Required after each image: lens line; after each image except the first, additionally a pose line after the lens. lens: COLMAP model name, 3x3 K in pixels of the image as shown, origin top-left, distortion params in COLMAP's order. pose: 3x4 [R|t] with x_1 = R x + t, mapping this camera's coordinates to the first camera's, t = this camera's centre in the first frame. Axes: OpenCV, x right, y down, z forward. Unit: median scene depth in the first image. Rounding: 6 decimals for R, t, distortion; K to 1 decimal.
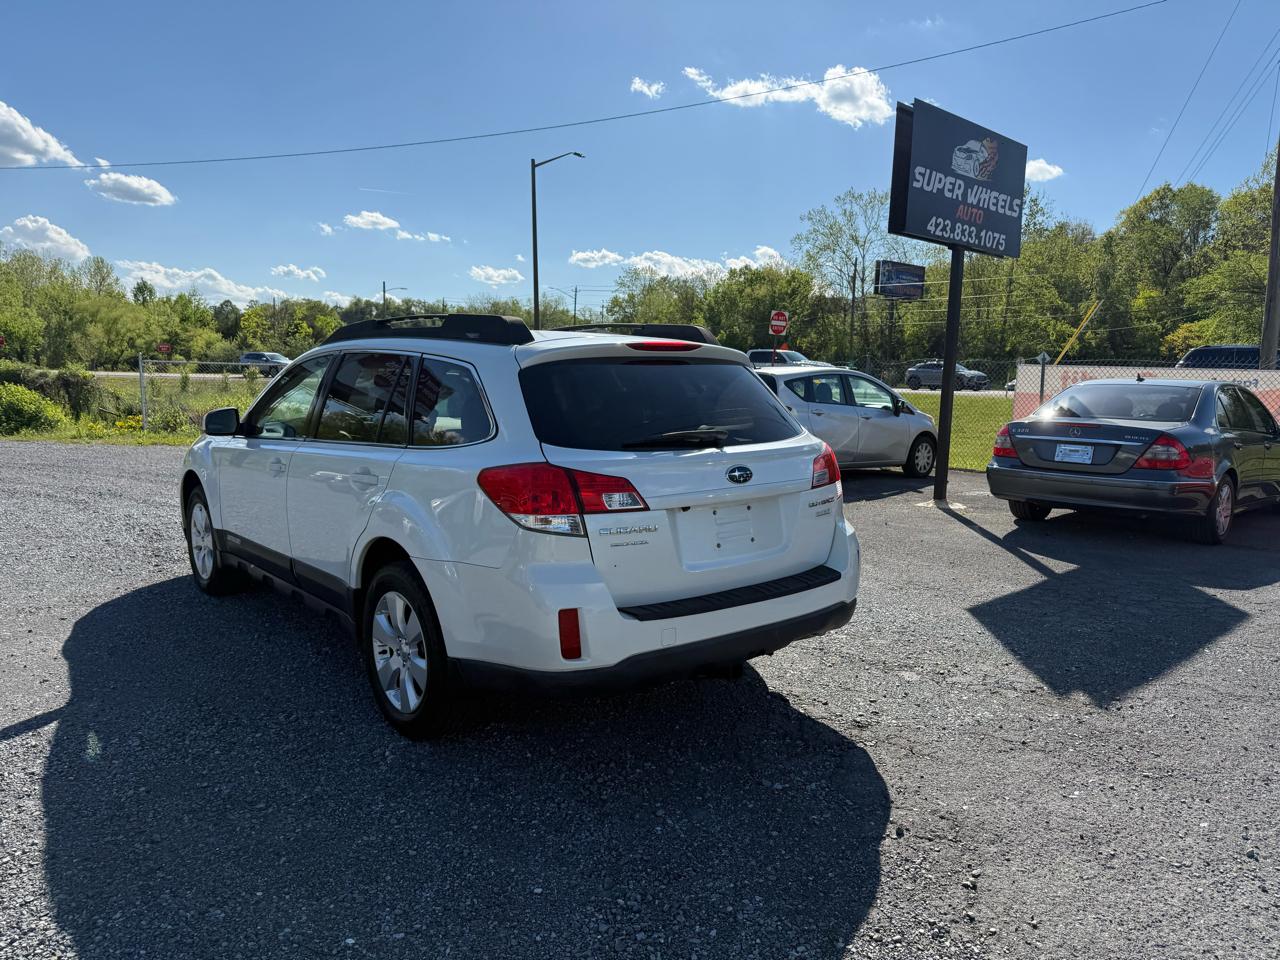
lens RADIAL K [[896.4, 0, 648.0], [0, 896.4, 487.0], [0, 0, 1]] dist [0.054396, -0.065734]
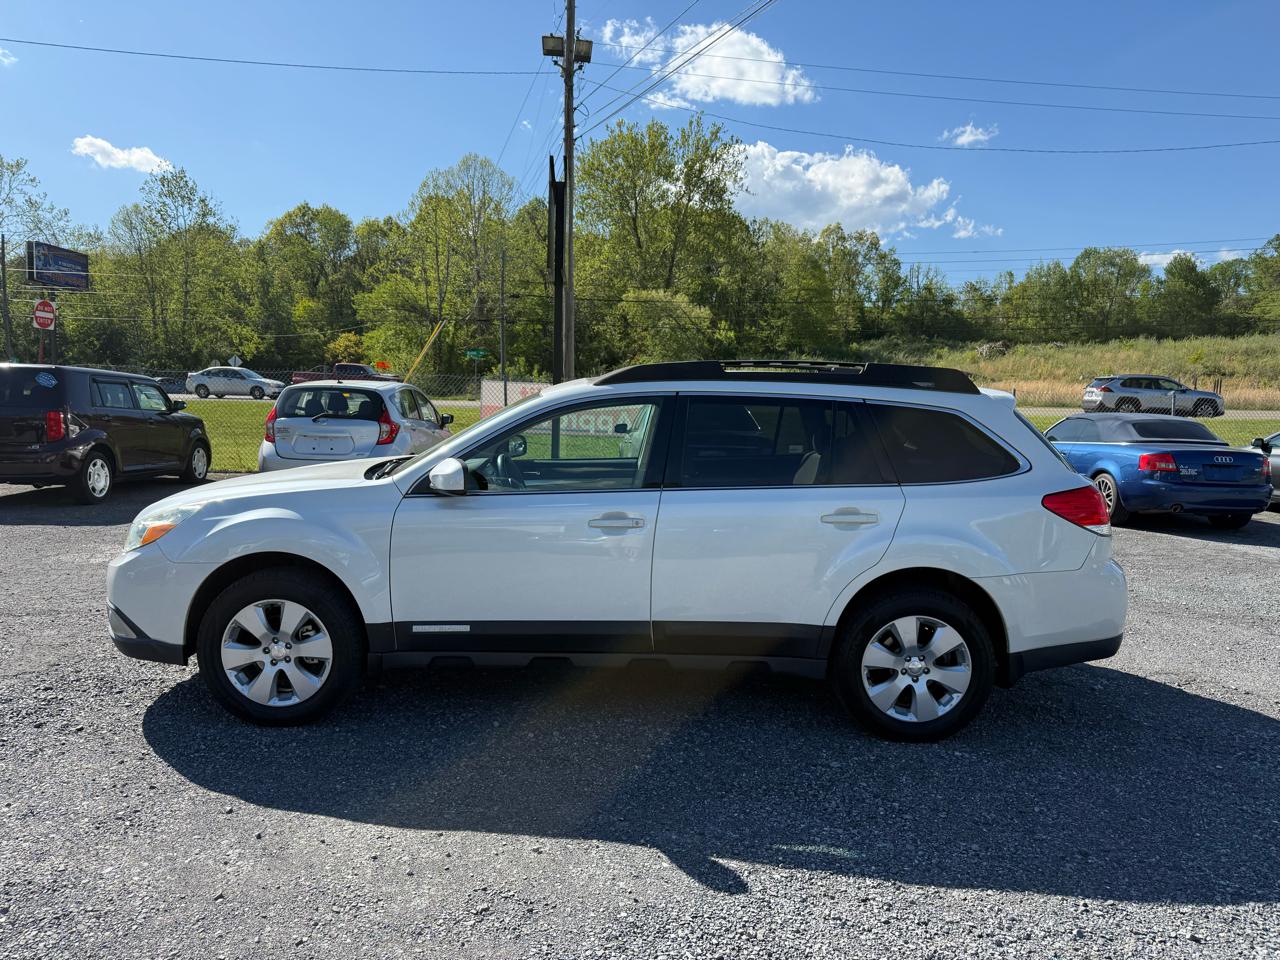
lens RADIAL K [[896.4, 0, 641.5], [0, 896.4, 489.9], [0, 0, 1]] dist [0.054396, -0.065734]
pose [[0.635100, -0.081687, 0.768098, -0.052504], [0.080559, 0.995974, 0.039312, -0.004291], [-0.768218, 0.036910, 0.639124, 0.021393]]
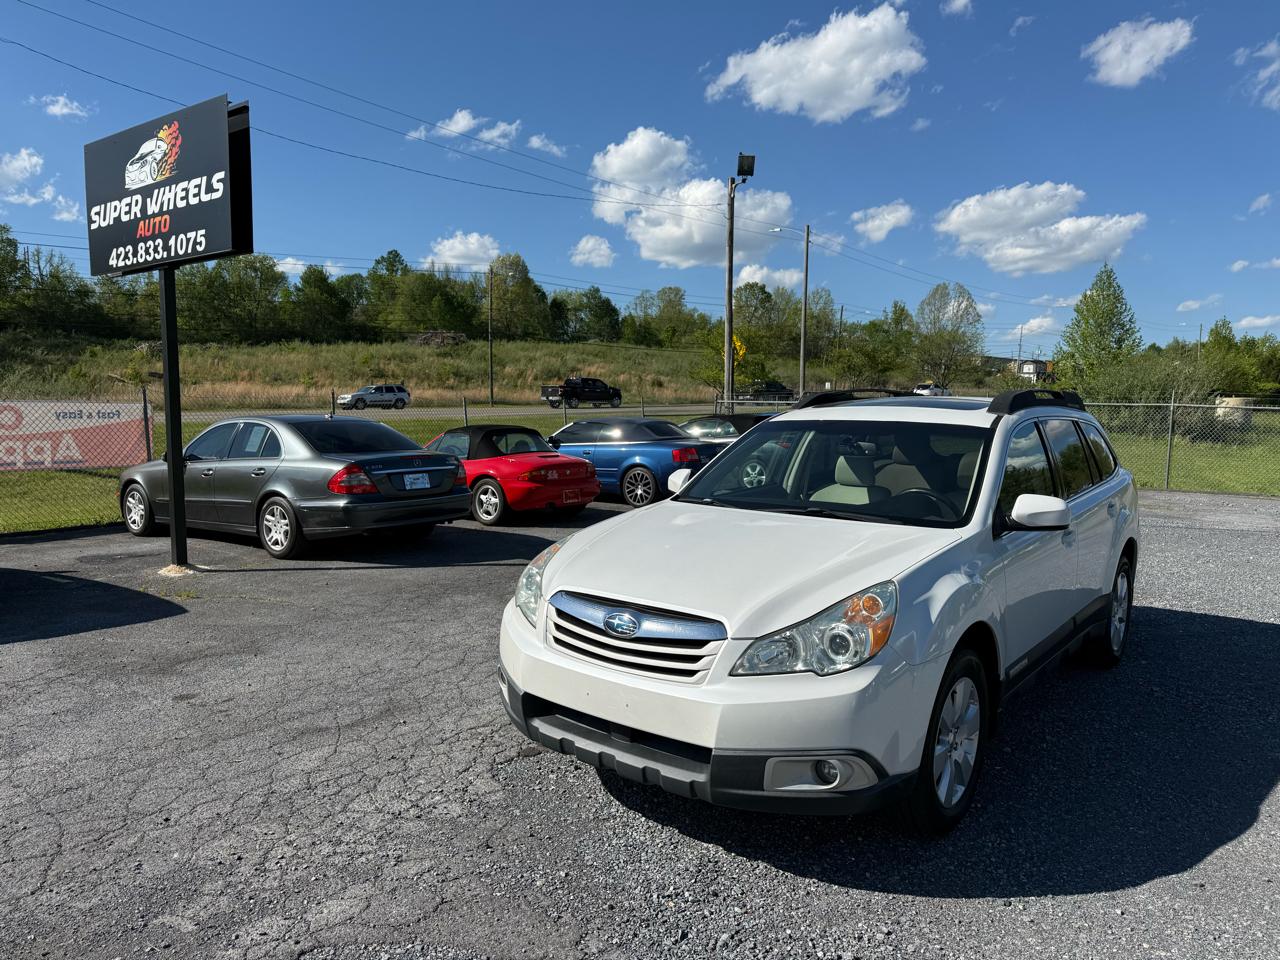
lens RADIAL K [[896.4, 0, 645.1], [0, 896.4, 500.4], [0, 0, 1]] dist [0.054396, -0.065734]
pose [[-0.198087, -0.118663, 0.972975, -0.063331], [0.117342, 0.982635, 0.143731, -0.012762], [-0.973135, 0.142642, -0.180723, 0.080600]]
